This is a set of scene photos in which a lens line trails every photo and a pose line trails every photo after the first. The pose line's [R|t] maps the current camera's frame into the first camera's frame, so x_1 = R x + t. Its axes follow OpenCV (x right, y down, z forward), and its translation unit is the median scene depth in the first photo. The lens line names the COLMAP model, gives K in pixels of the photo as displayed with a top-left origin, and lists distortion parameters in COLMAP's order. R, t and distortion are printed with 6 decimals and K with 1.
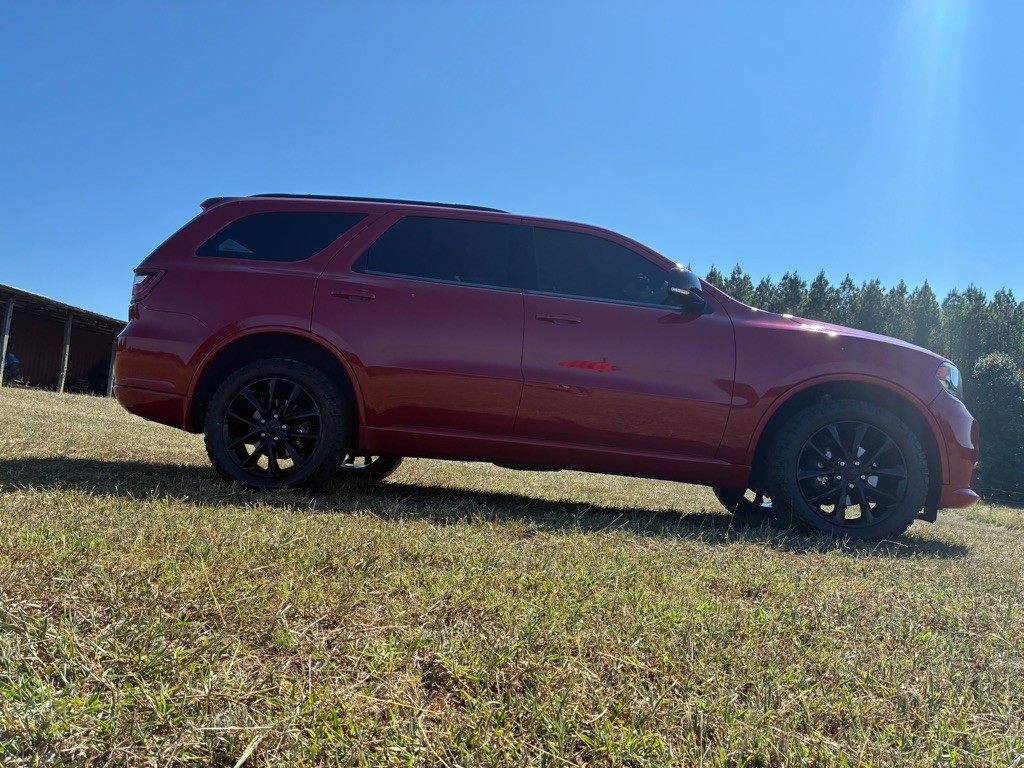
lens RADIAL K [[1001.2, 0, 507.4], [0, 1001.2, 297.9], [0, 0, 1]] dist [0.012805, 0.015570]
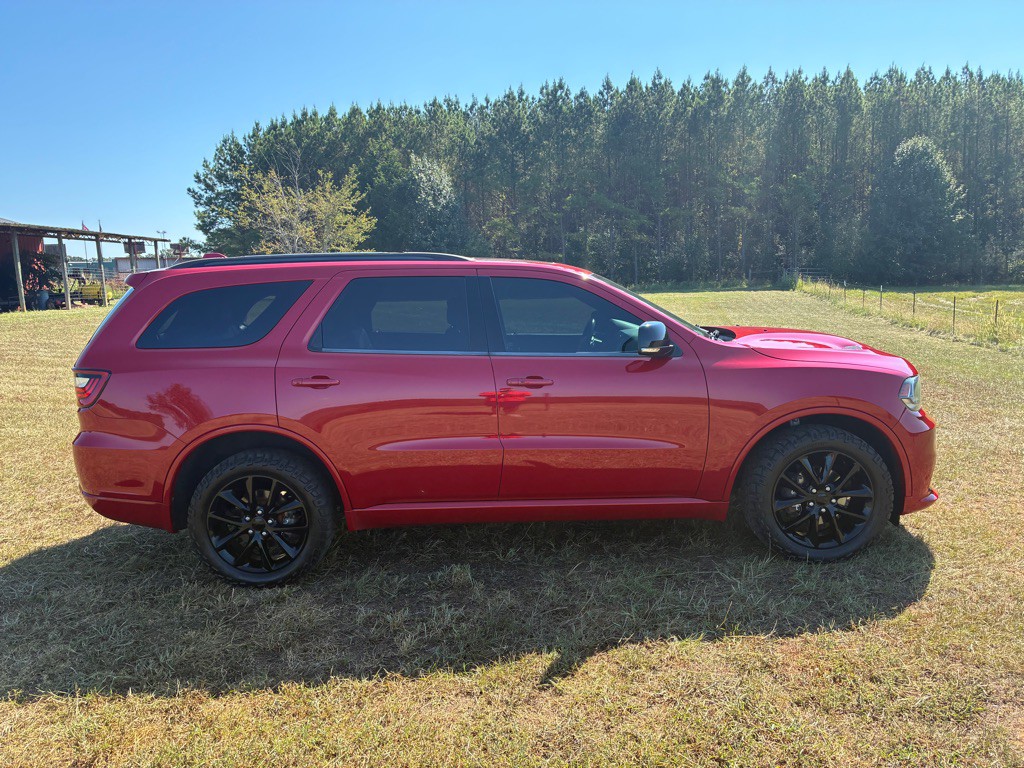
lens RADIAL K [[1019.9, 0, 516.7], [0, 1019.9, 336.8], [0, 0, 1]] dist [0.008240, -0.002786]
pose [[0.987861, -0.136554, 0.074056, -0.030655], [0.108179, 0.946863, 0.302900, -0.332142], [-0.111483, -0.291212, 0.950141, 0.060987]]
